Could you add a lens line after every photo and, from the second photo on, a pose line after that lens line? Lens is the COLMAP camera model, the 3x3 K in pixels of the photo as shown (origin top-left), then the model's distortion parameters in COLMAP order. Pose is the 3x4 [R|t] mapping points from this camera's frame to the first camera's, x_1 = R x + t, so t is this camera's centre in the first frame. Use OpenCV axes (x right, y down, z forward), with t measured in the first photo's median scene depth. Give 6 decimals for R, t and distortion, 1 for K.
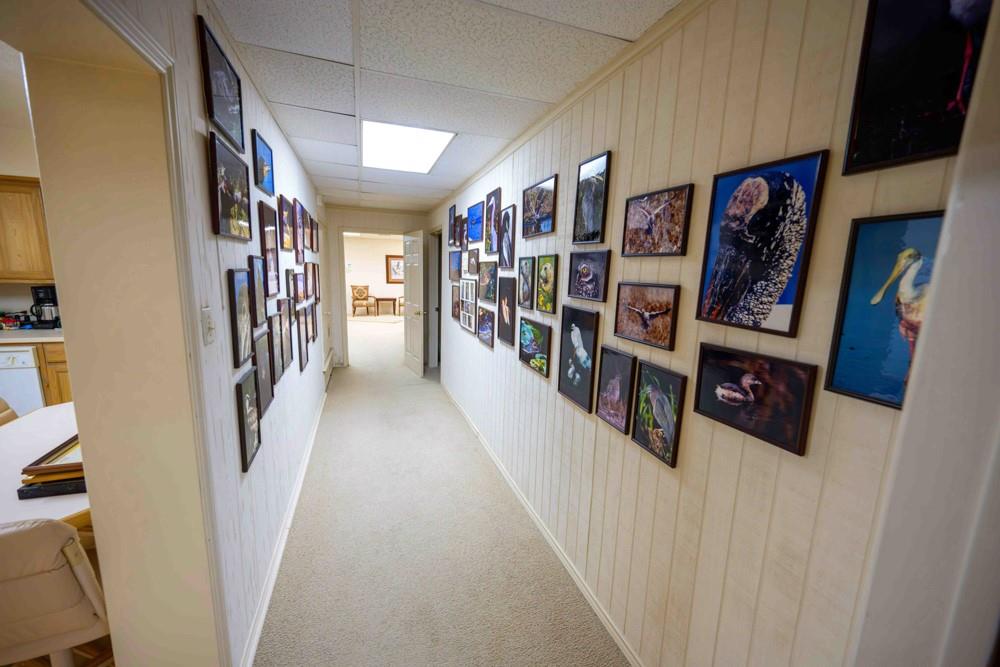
lens RADIAL K [[393.6, 0, 504.1], [0, 393.6, 336.3], [0, 0, 1]] dist [-0.001803, -0.000277]
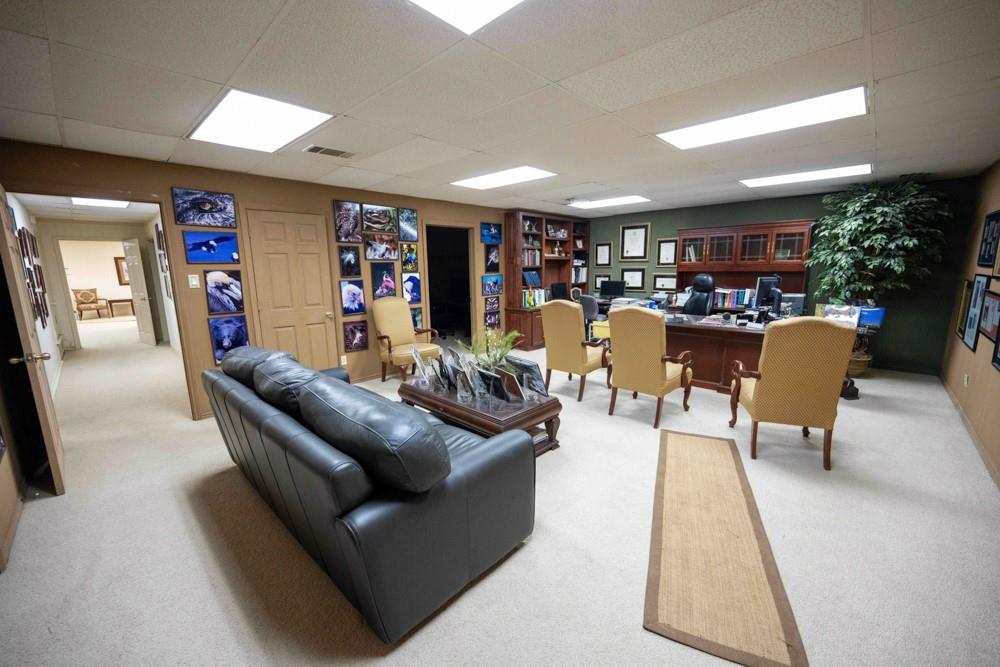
lens RADIAL K [[393.6, 0, 501.5], [0, 393.6, 334.2], [0, 0, 1]] dist [-0.001803, -0.000277]
pose [[0.891960, -0.122563, 0.435184, 0.252575], [0.117743, 0.992311, 0.038143, 0.140676], [-0.436513, 0.017218, 0.899533, -0.690884]]
